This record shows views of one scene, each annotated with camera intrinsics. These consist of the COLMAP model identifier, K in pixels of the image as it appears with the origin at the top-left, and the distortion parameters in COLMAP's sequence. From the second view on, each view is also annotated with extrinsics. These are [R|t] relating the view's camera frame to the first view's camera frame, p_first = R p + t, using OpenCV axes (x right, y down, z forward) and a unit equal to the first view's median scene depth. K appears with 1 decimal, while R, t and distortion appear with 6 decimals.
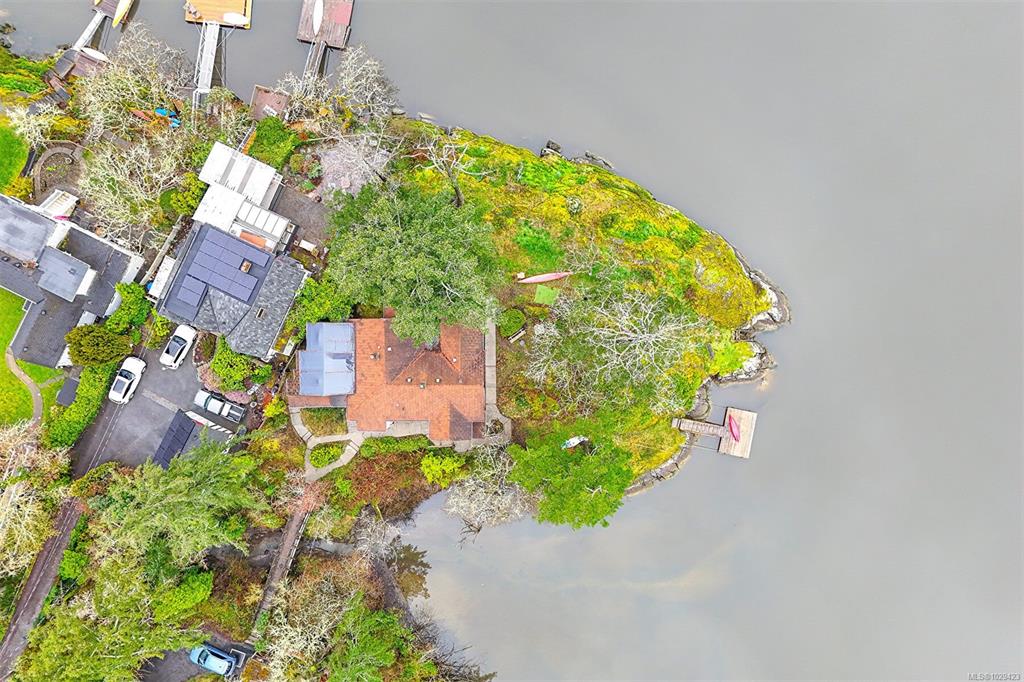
lens RADIAL K [[709.2, 0, 512.0], [0, 709.2, 341.0], [0, 0, 1]] dist [0.064460, -0.047581]
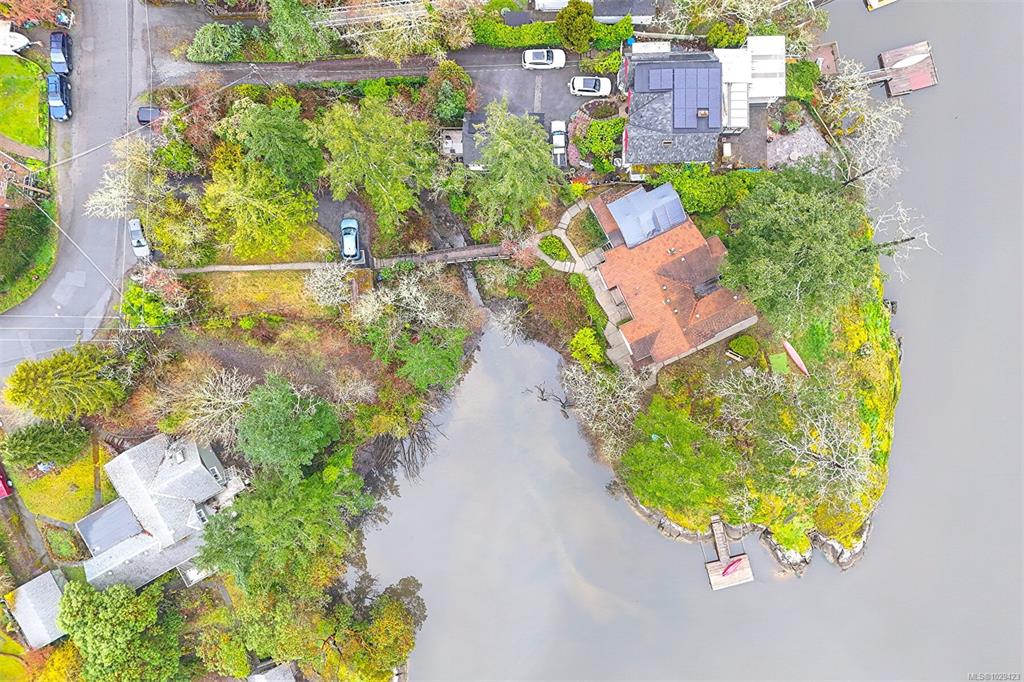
lens RADIAL K [[709.2, 0, 512.0], [0, 709.2, 341.0], [0, 0, 1]] dist [0.064460, -0.047581]
pose [[0.441910, 0.896973, 0.012436, -0.179976], [-0.897052, 0.441809, 0.010113, 0.280778], [0.003577, -0.015625, 0.999872, -0.112954]]
